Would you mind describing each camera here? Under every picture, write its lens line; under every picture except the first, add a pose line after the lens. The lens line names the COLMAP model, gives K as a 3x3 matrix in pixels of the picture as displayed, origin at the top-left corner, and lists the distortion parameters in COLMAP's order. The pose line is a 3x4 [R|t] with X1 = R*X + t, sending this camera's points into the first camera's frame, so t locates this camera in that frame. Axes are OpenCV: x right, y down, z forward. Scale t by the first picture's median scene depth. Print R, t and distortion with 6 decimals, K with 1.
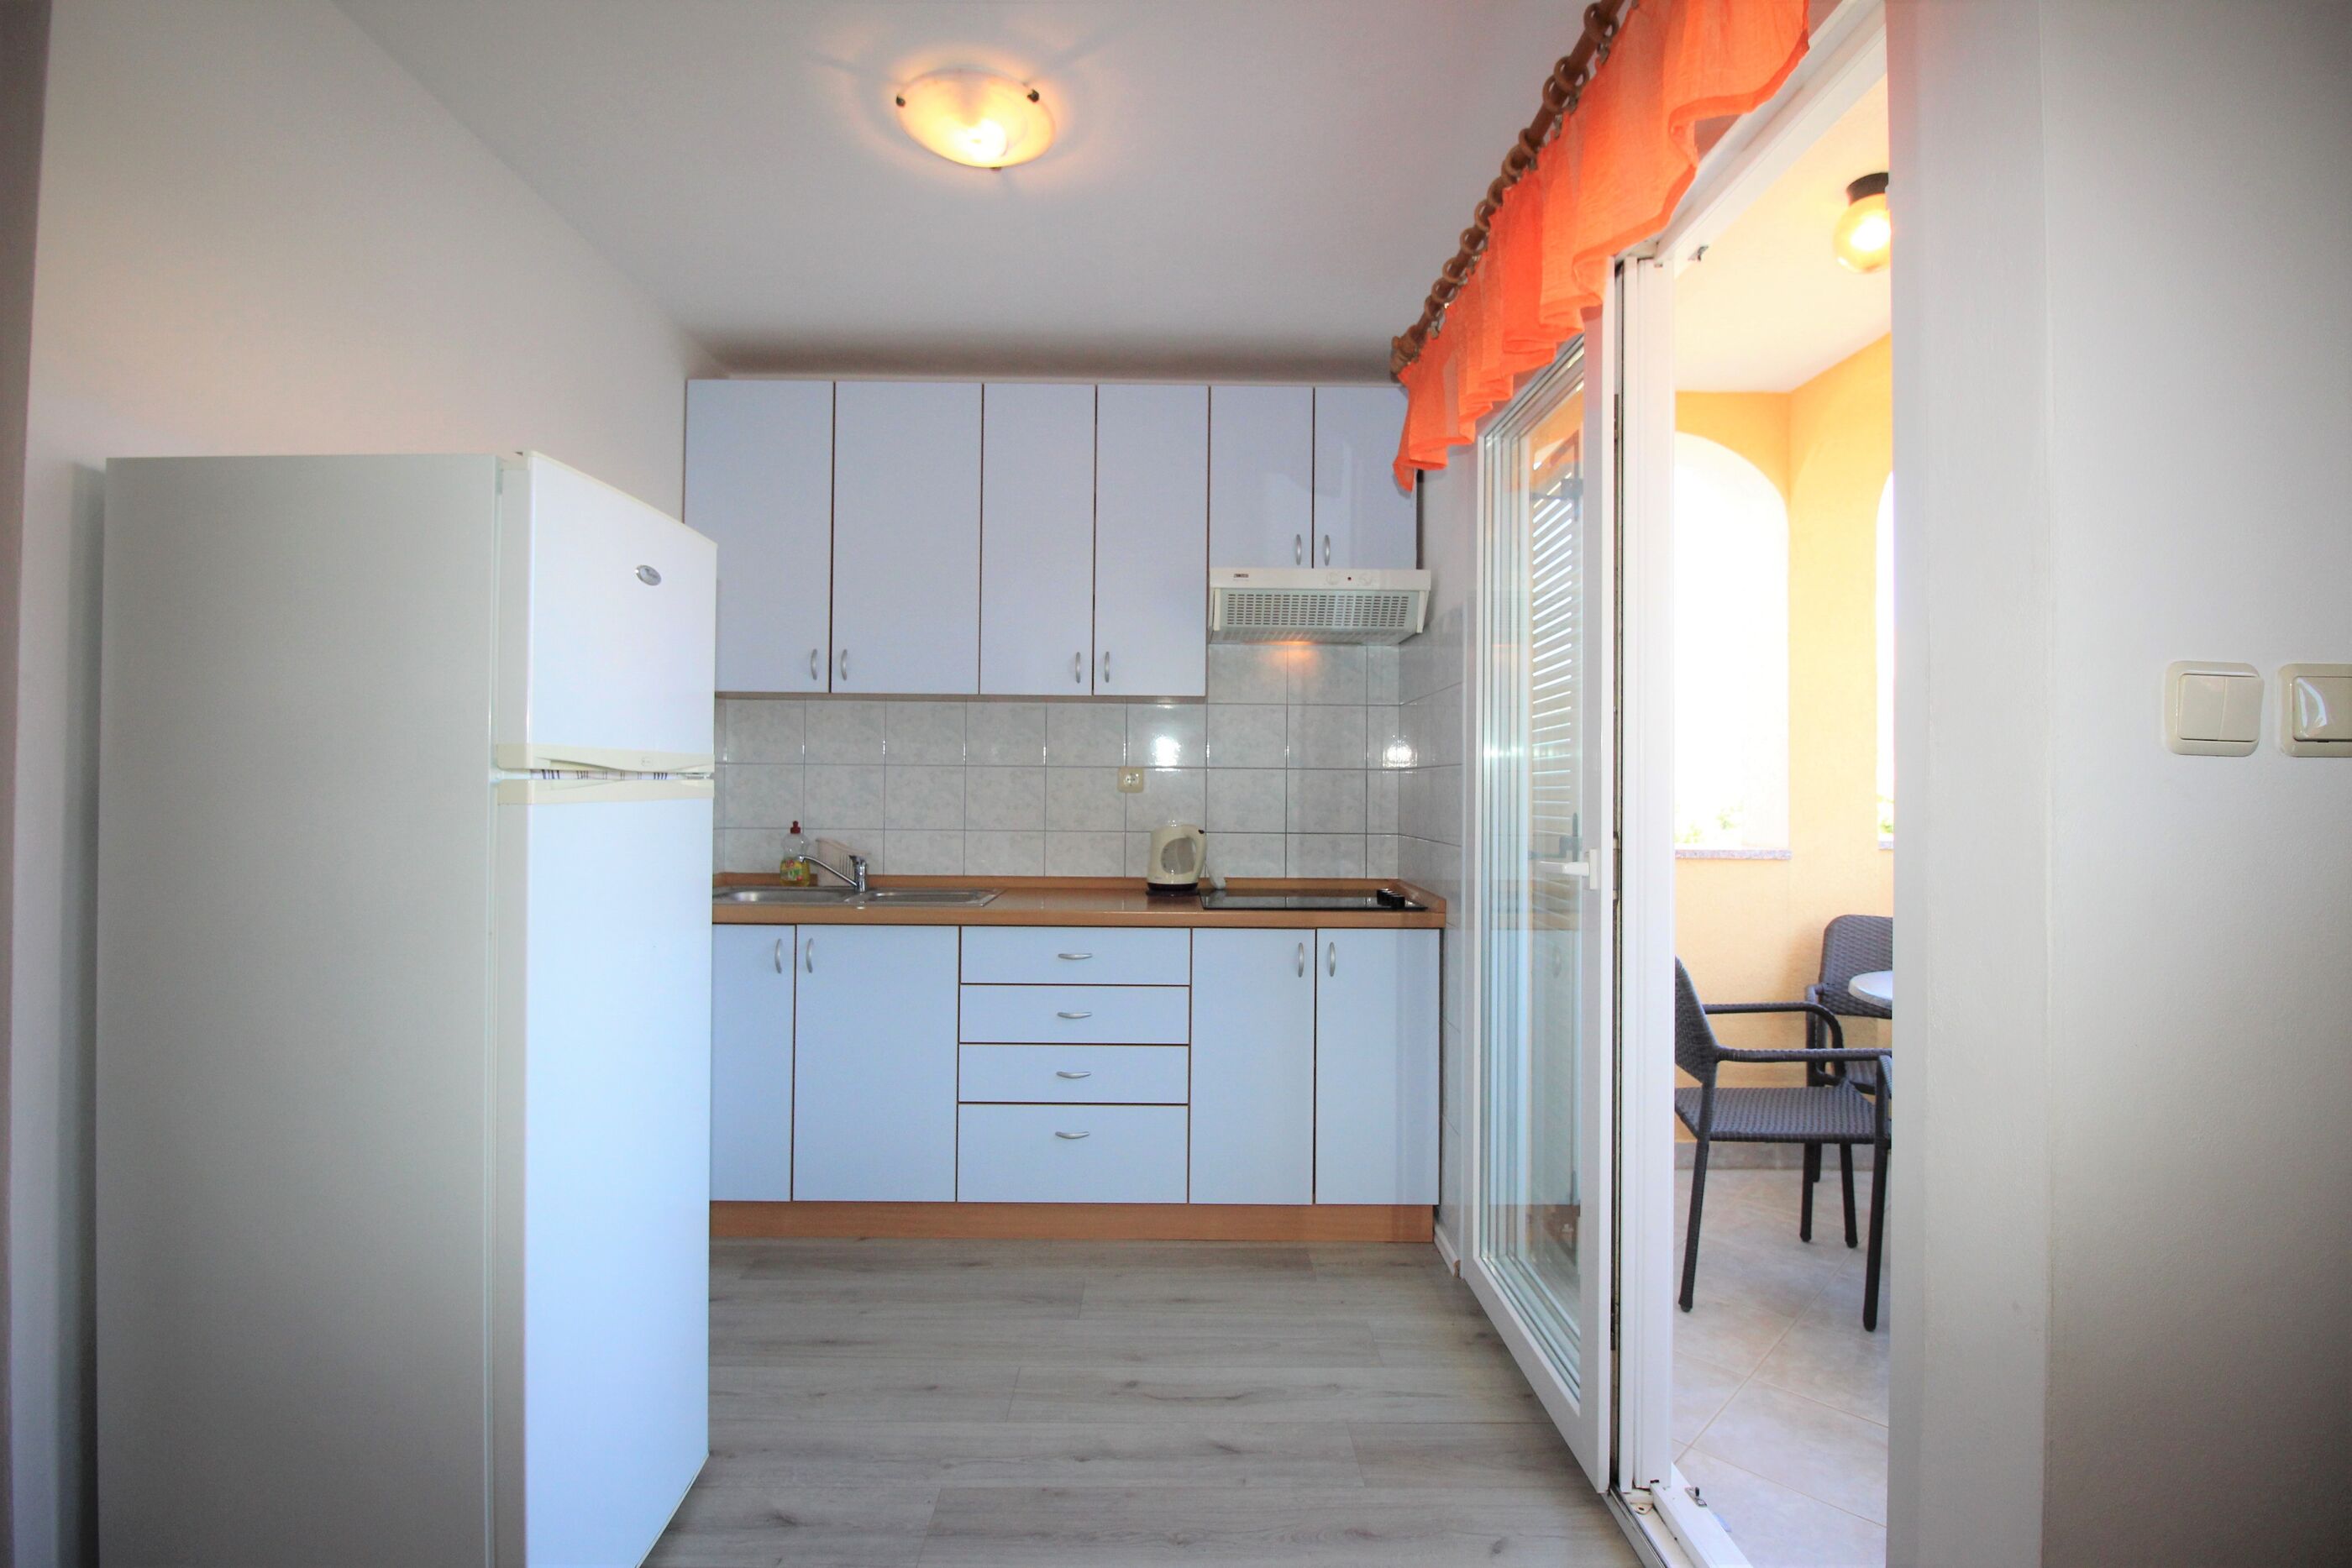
lens RADIAL K [[1093.1, 0, 1178.6], [0, 1093.1, 765.7], [0, 0, 1]] dist [-0.005056, -0.000963]
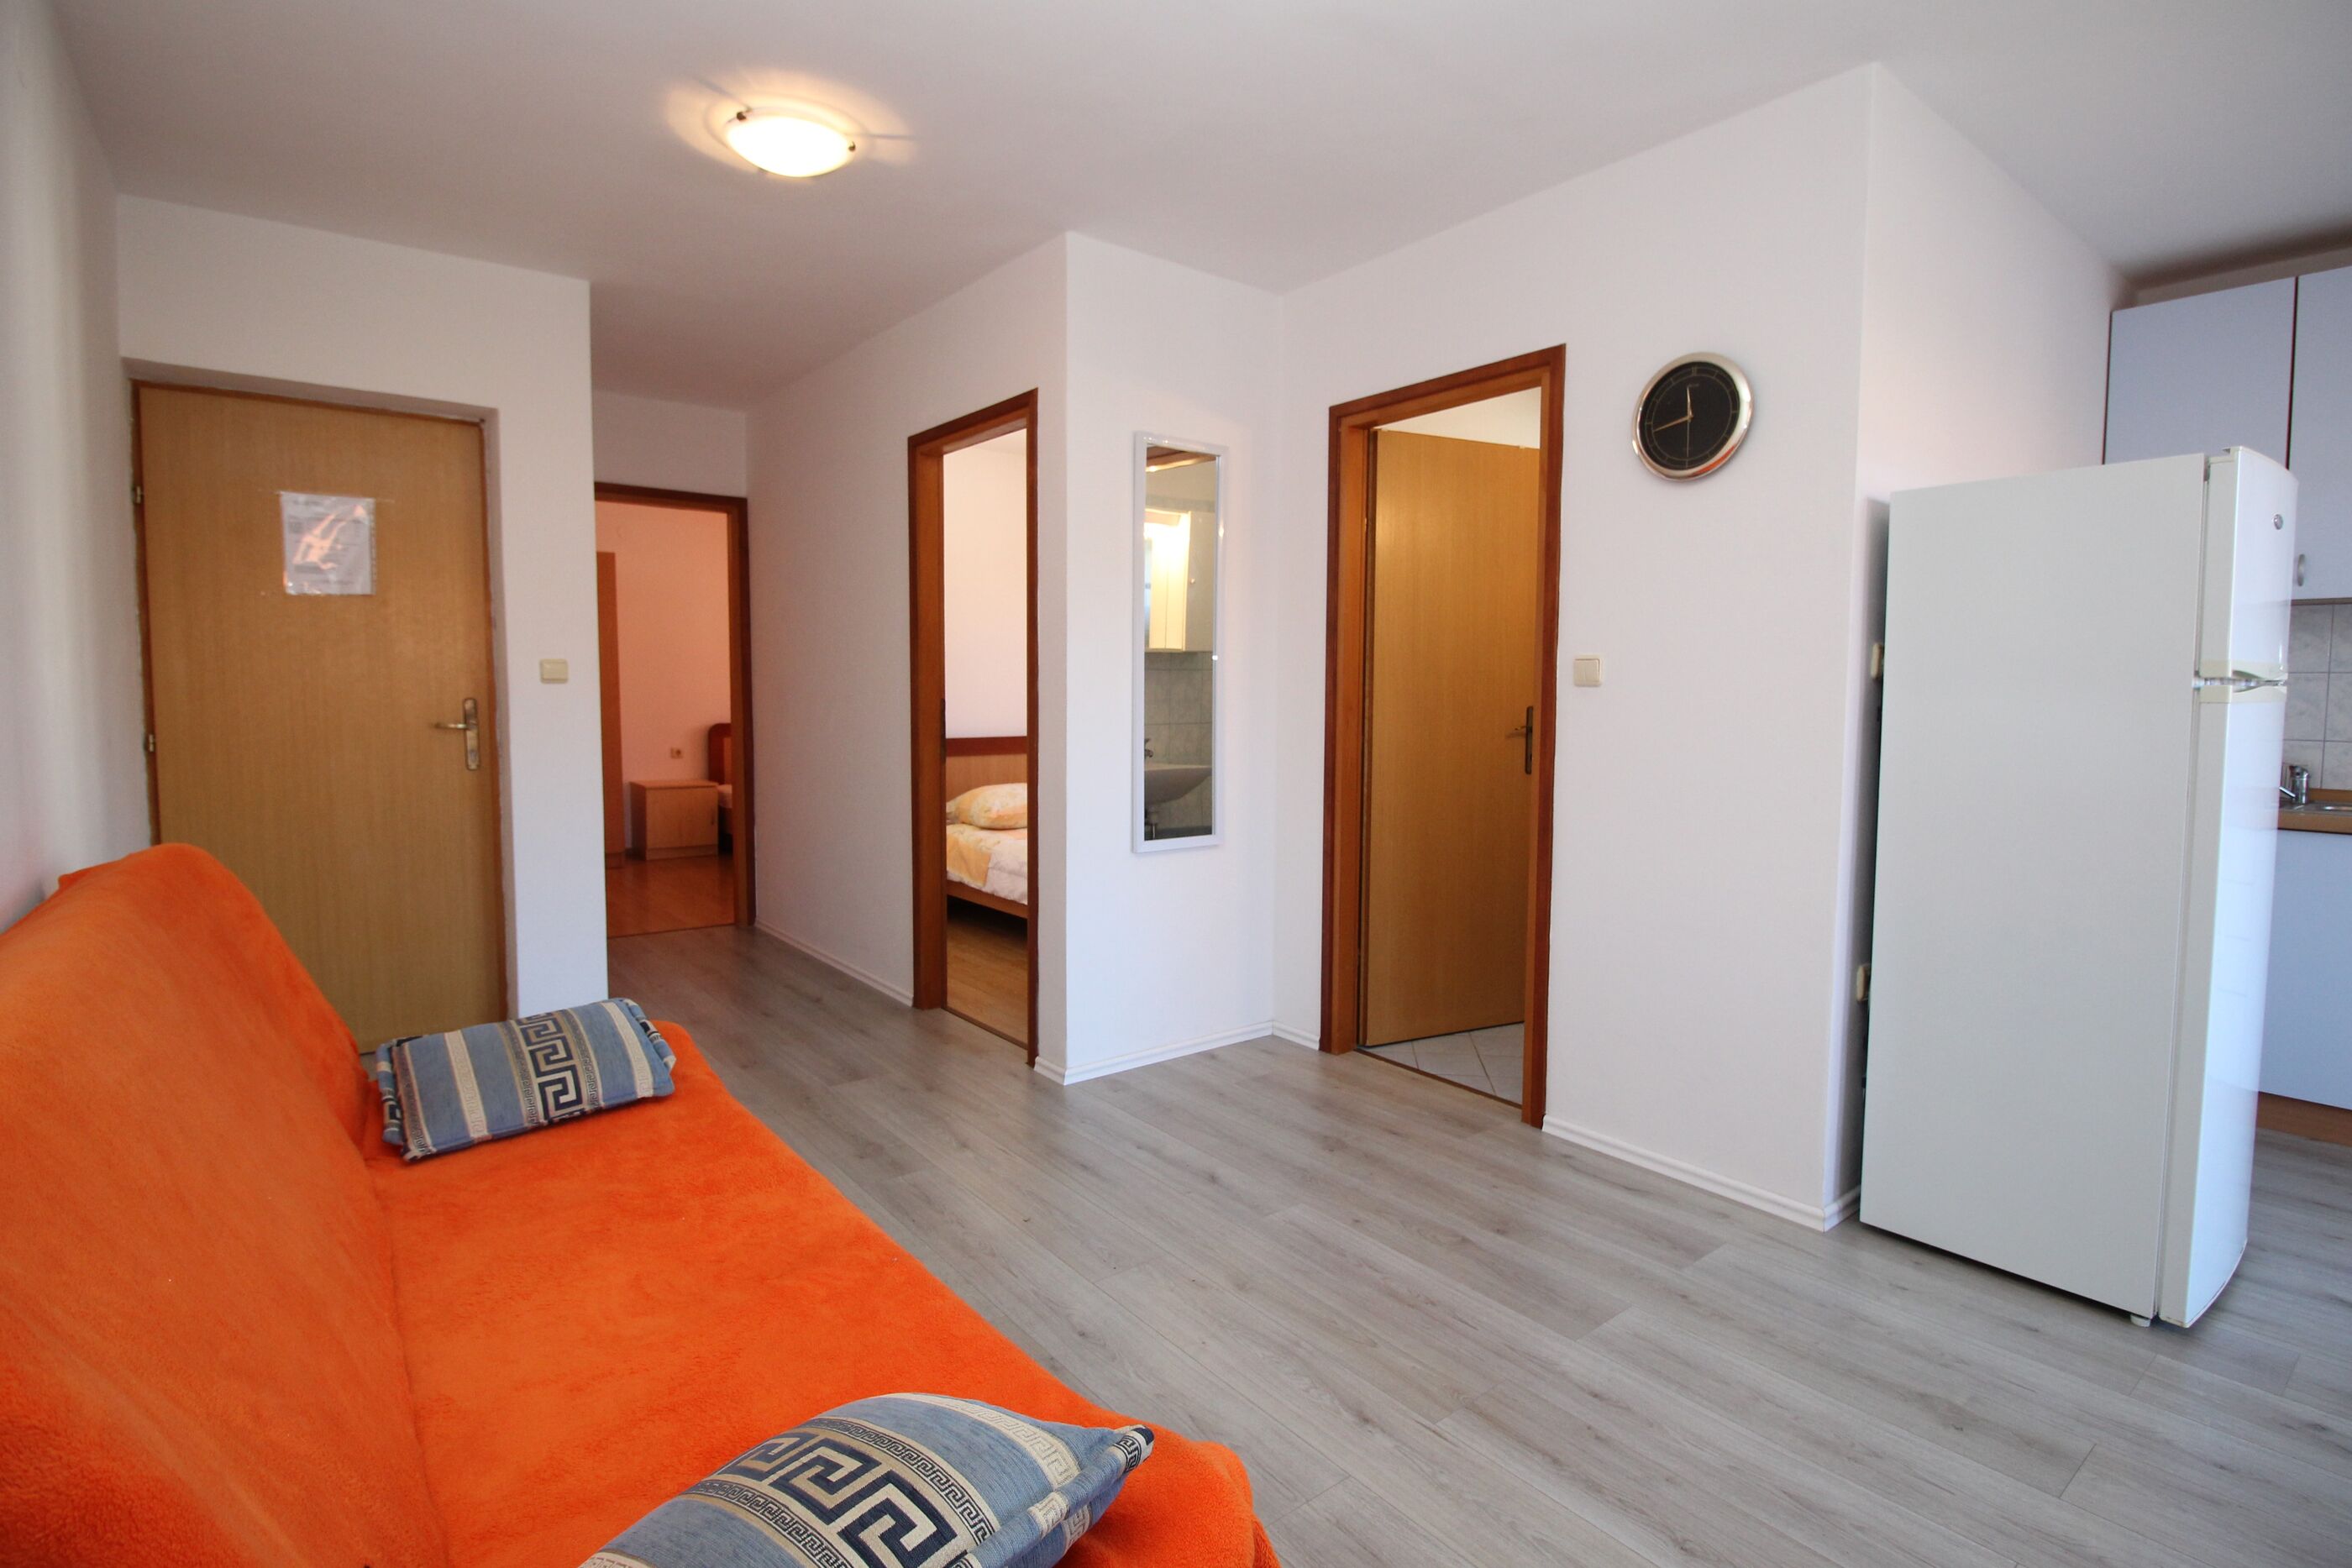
lens RADIAL K [[1119.5, 0, 1173.5], [0, 1119.5, 765.9], [0, 0, 1]] dist [-0.003559, -0.011175]
pose [[0.601802, 0.049605, -0.797104, -0.132336], [0.012727, 0.997347, 0.071675, -0.001376], [0.798544, -0.053279, 0.599574, -0.449796]]
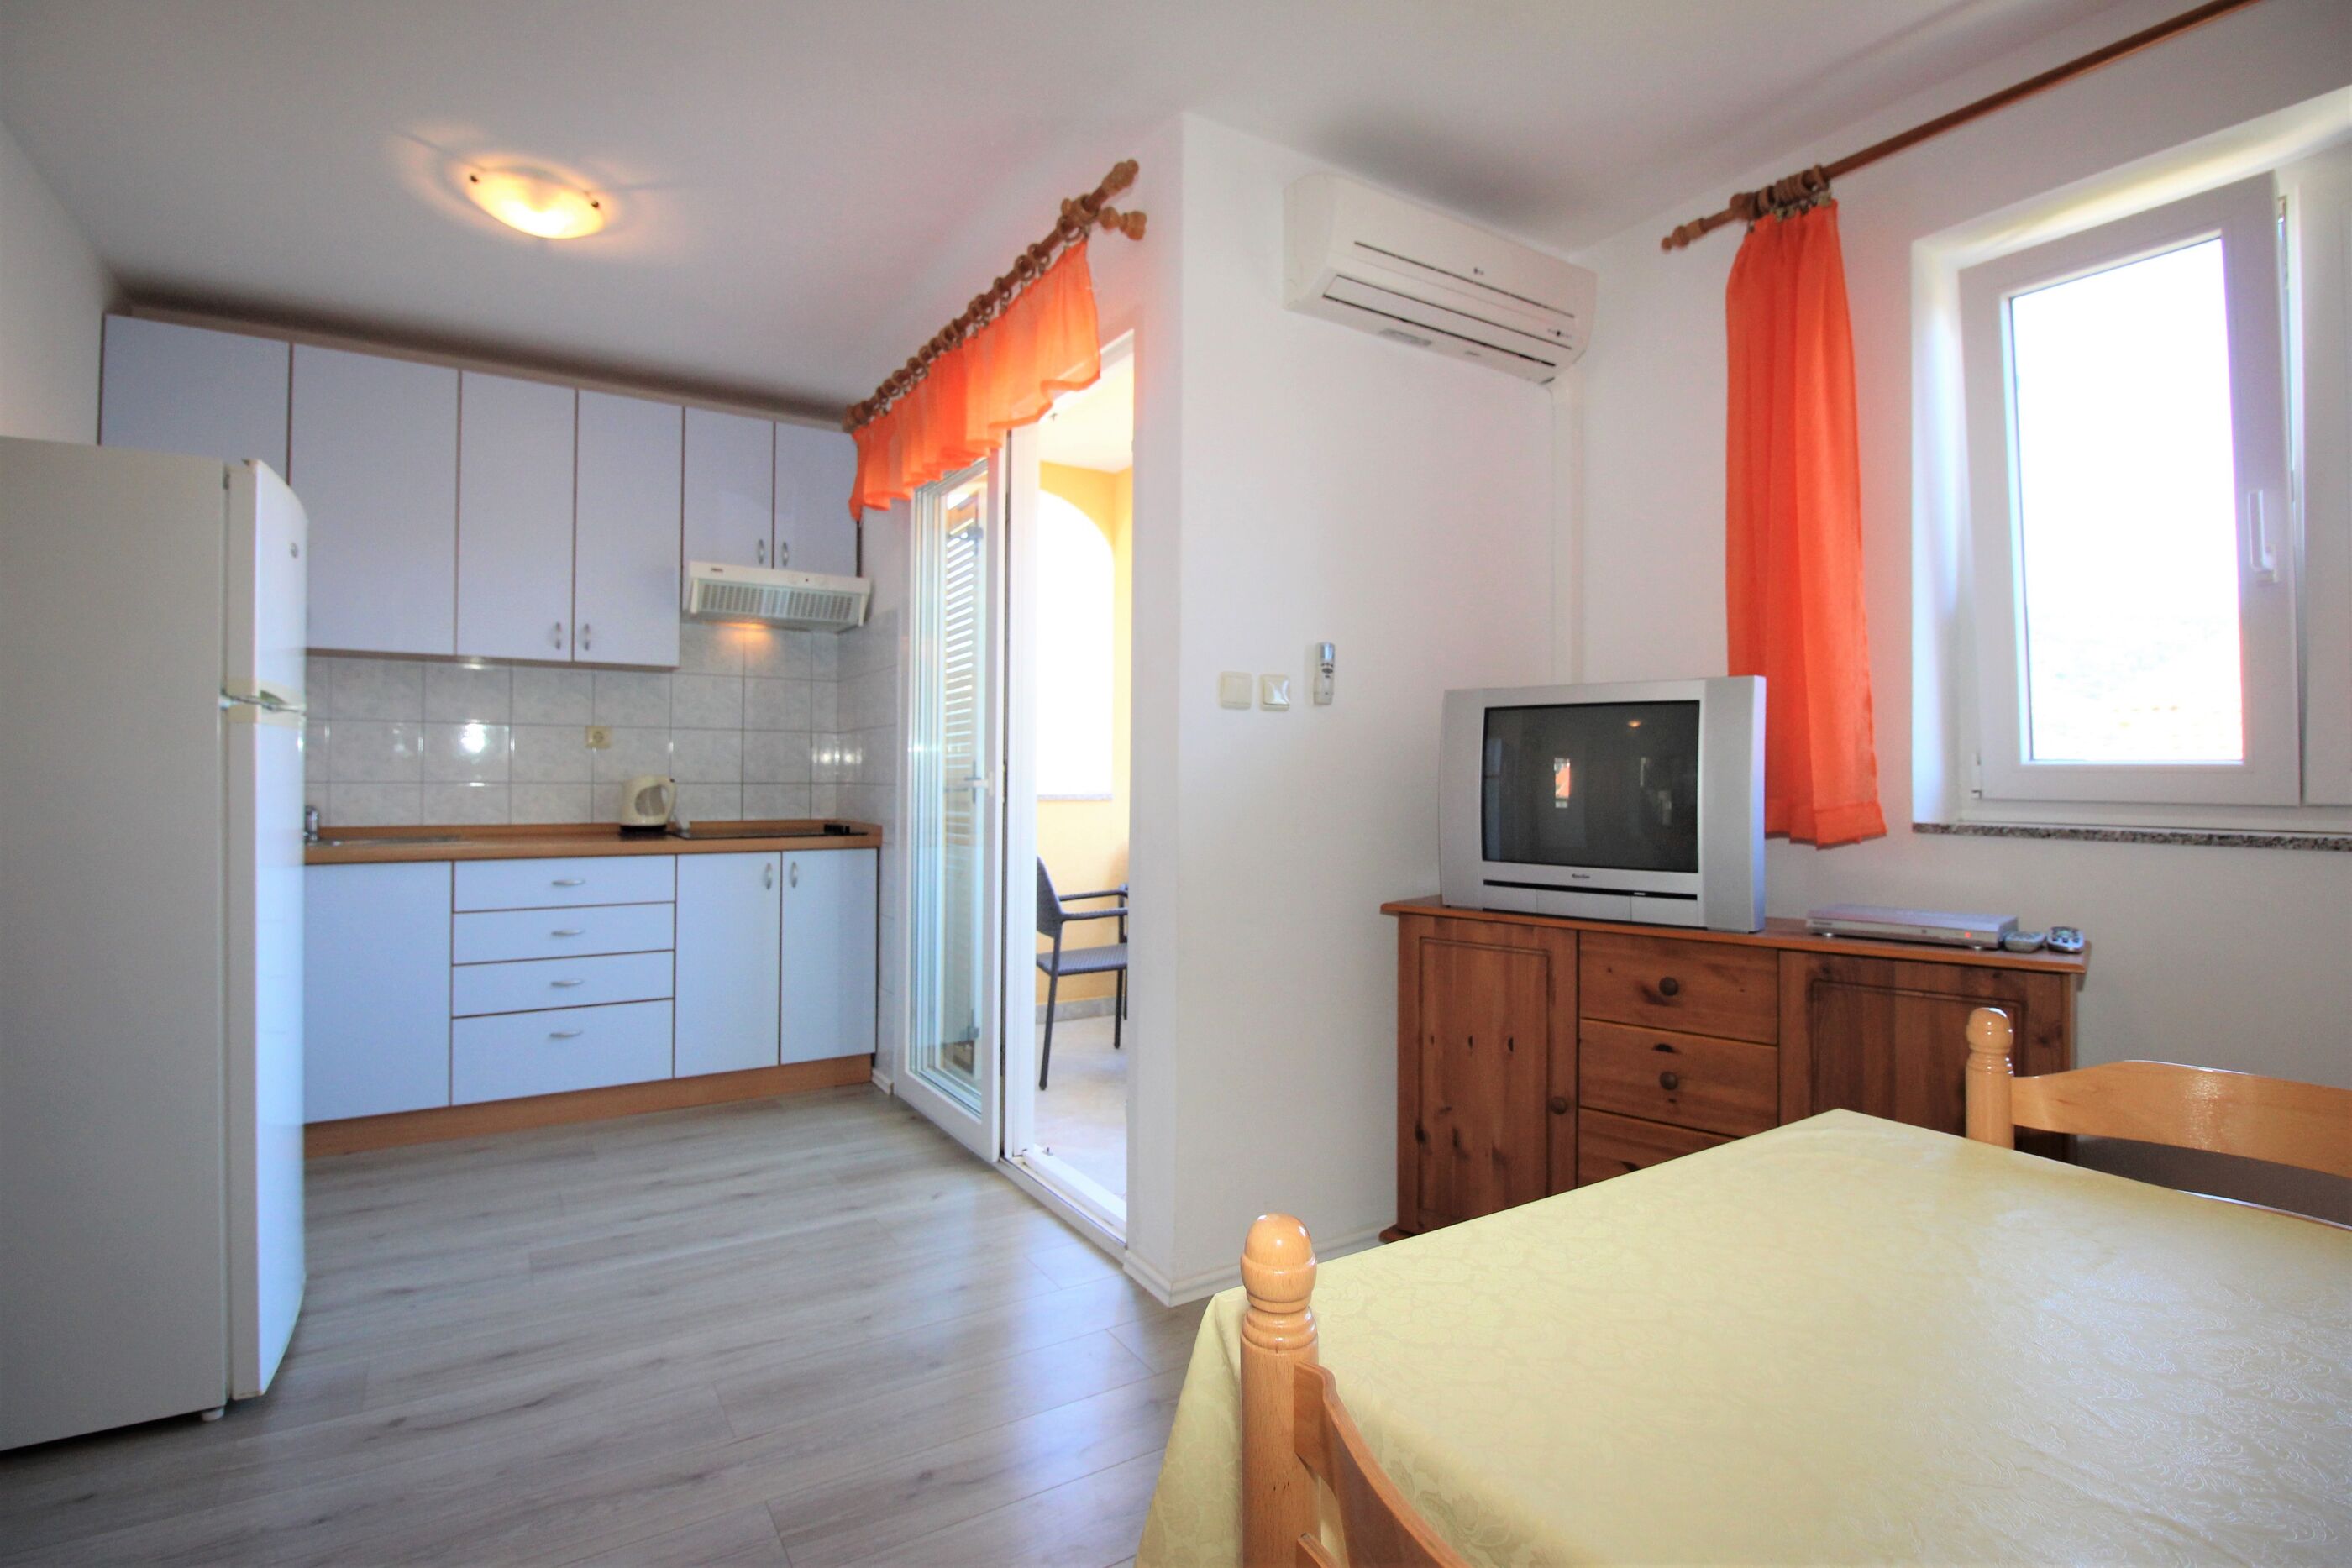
lens RADIAL K [[1119.5, 0, 1173.5], [0, 1119.5, 765.9], [0, 0, 1]] dist [-0.003559, -0.011175]
pose [[0.854927, 0.001522, 0.518746, -0.163611], [-0.008284, 0.999908, 0.010719, 0.030672], [-0.518682, -0.013461, 0.854861, -0.365321]]
